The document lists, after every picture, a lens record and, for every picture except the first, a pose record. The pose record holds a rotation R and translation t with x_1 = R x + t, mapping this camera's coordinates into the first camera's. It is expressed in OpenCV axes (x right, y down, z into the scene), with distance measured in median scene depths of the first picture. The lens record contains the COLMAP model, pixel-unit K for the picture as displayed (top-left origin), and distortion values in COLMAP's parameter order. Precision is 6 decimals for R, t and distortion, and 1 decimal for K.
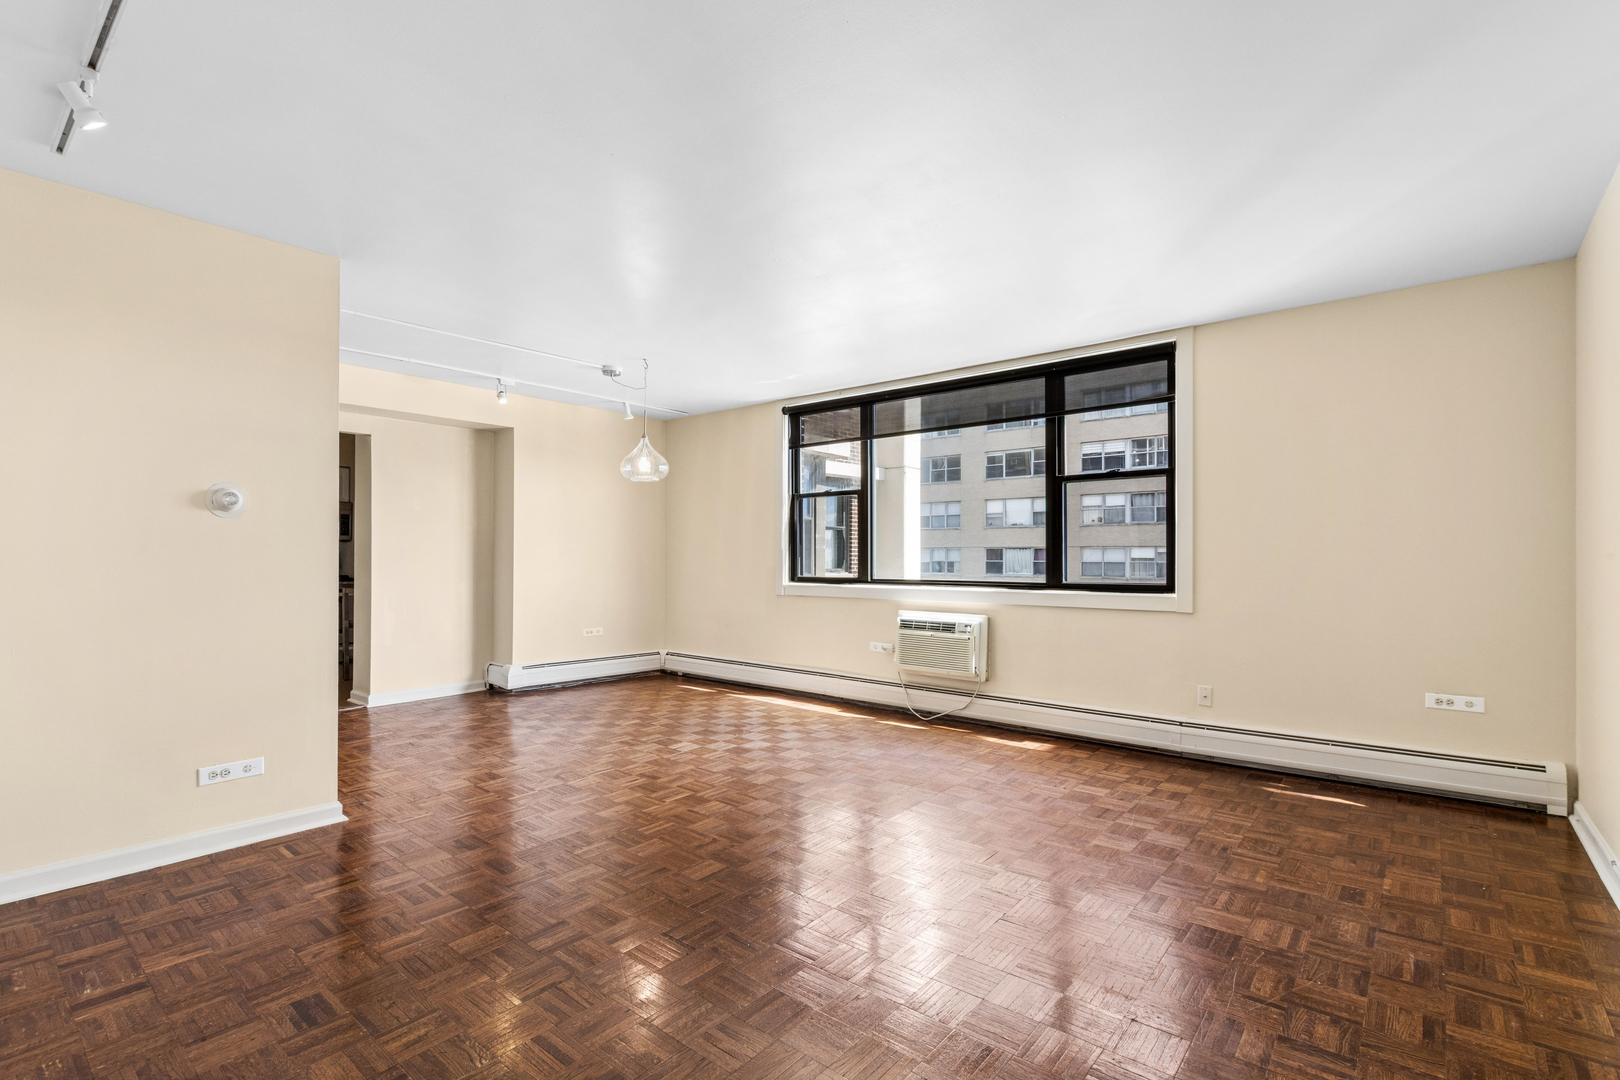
lens RADIAL K [[754.3, 0, 806.3], [0, 754.3, 554.7], [0, 0, 1]] dist [0.004025, 0.000572]
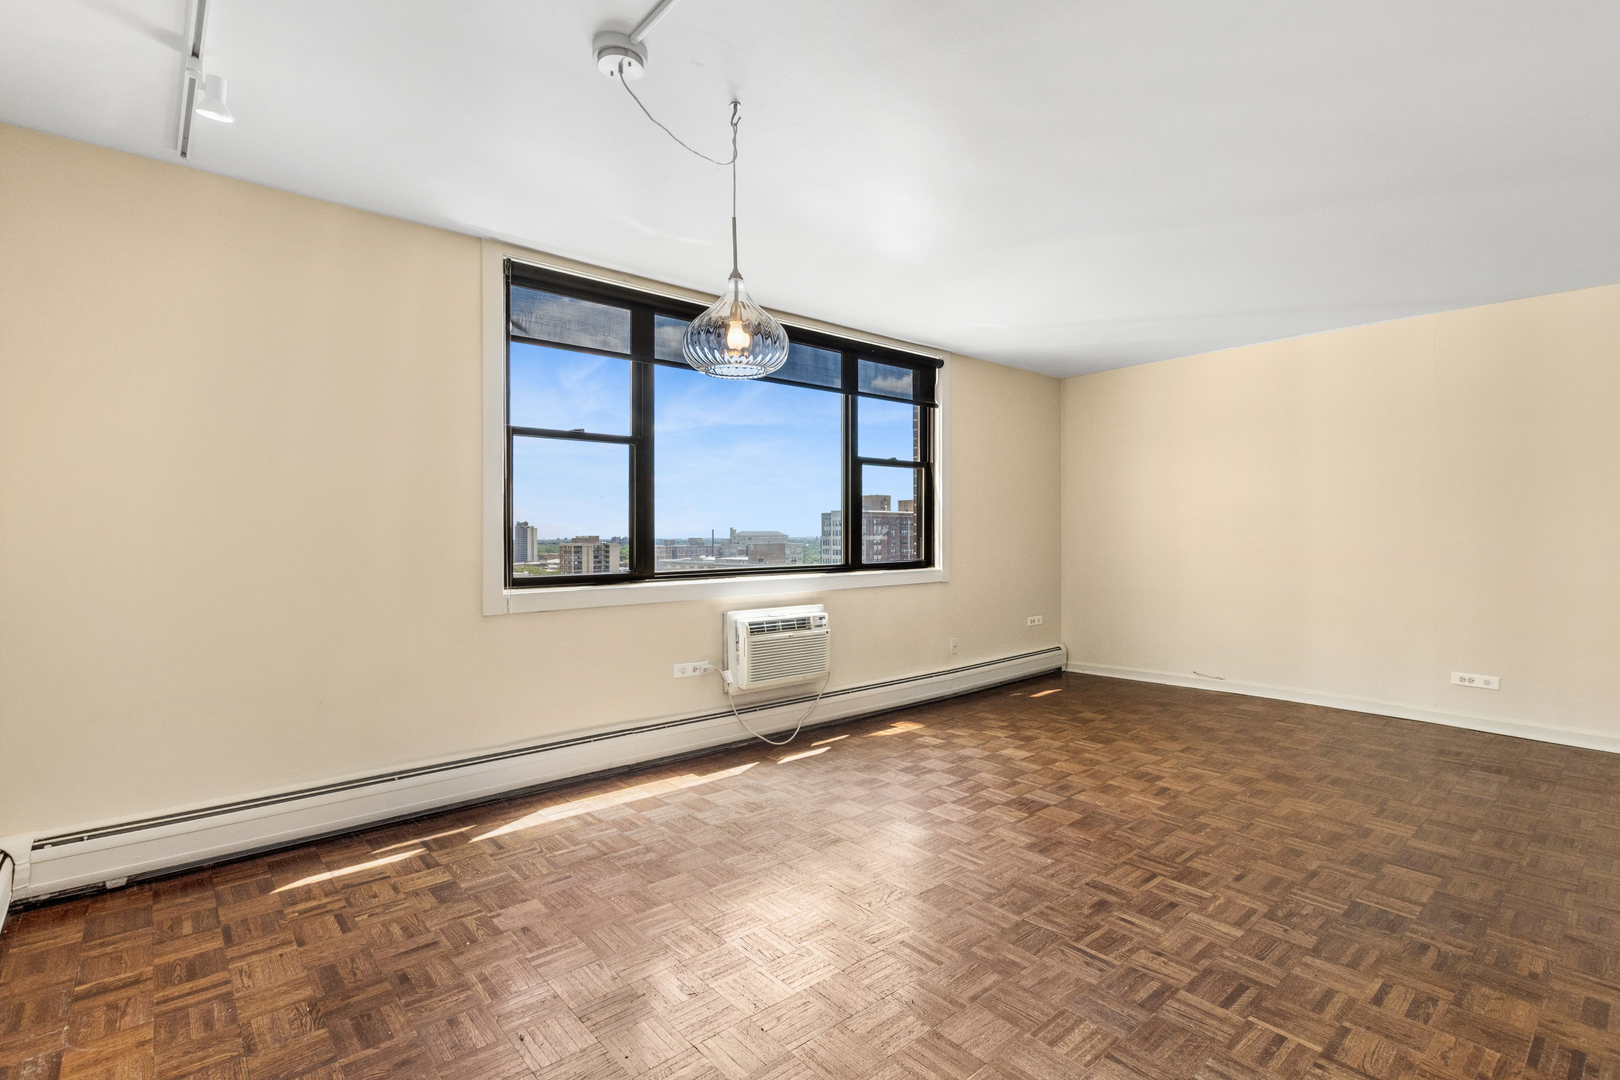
lens RADIAL K [[755.3, 0, 810.0], [0, 755.3, 540.0], [0, 0, 1]] dist [-0.000675, -0.000257]
pose [[0.154955, -0.010138, 0.987870, -0.665163], [0.003234, 0.999947, 0.009755, -0.004092], [-0.987916, 0.001684, 0.154979, 0.905676]]
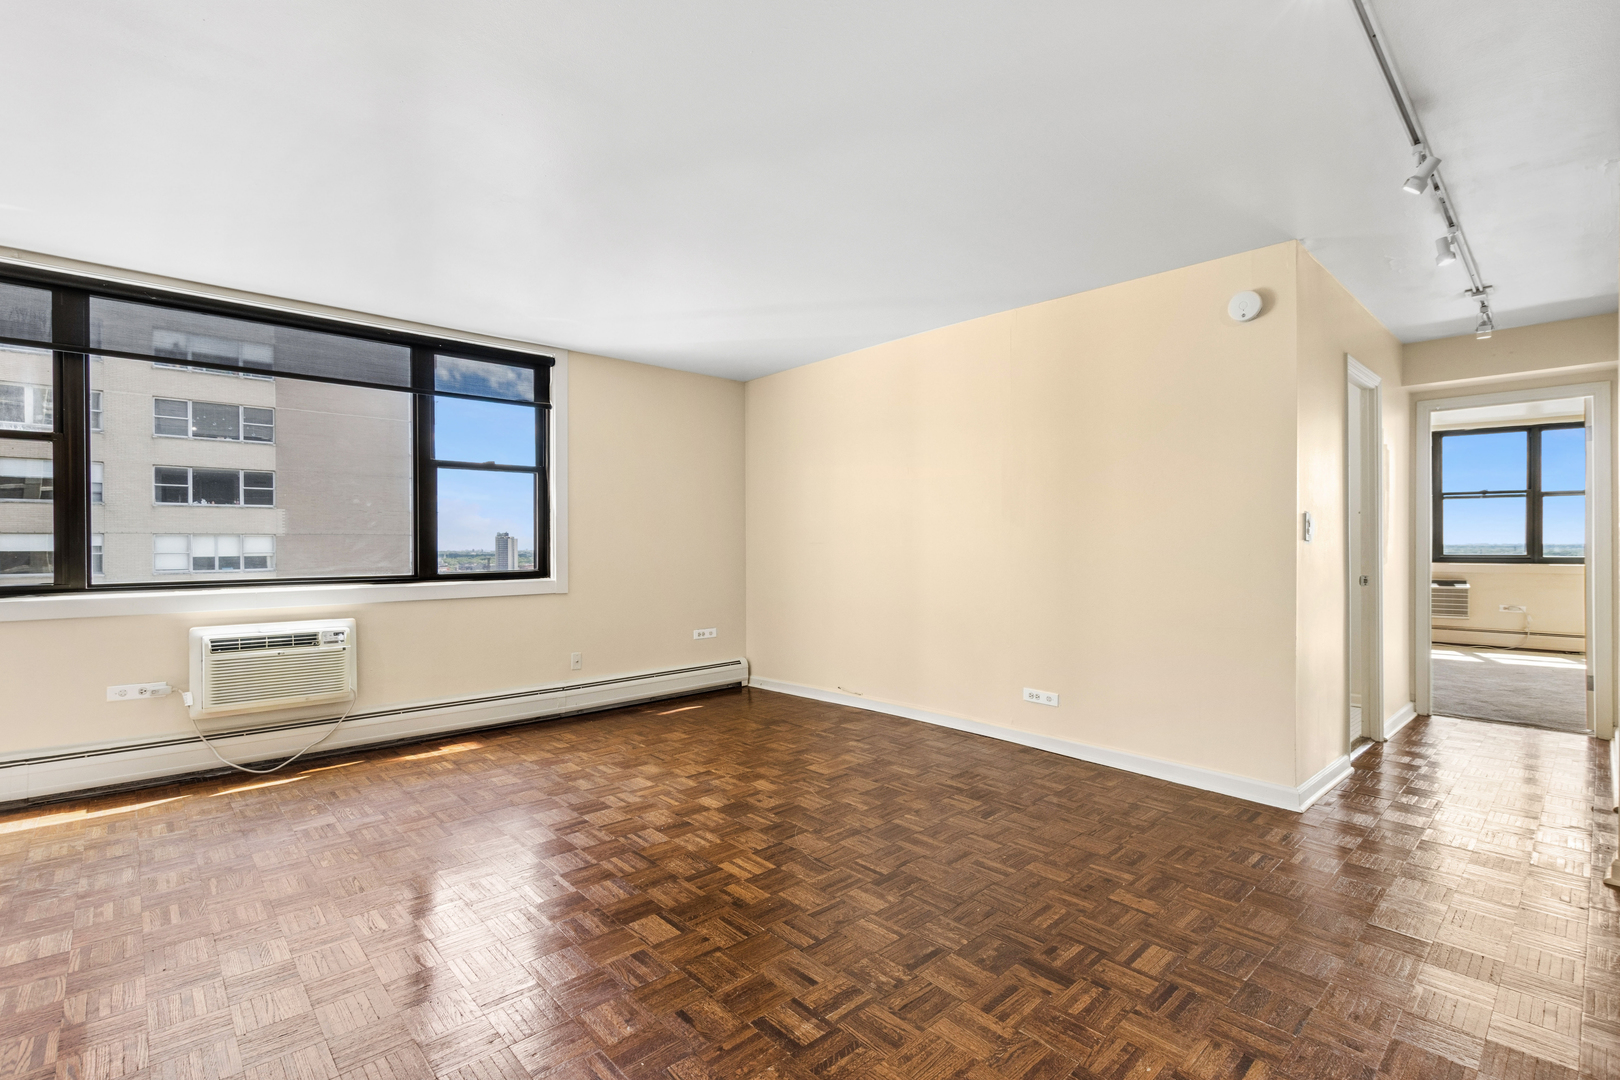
lens RADIAL K [[743.4, 0, 813.0], [0, 743.4, 545.7], [0, 0, 1]] dist [0.000394, 0.000159]
pose [[0.124991, -0.002912, 0.992154, -0.519427], [0.003899, 0.999989, 0.002444, 0.001363], [-0.992150, 0.003563, 0.125001, 0.415065]]
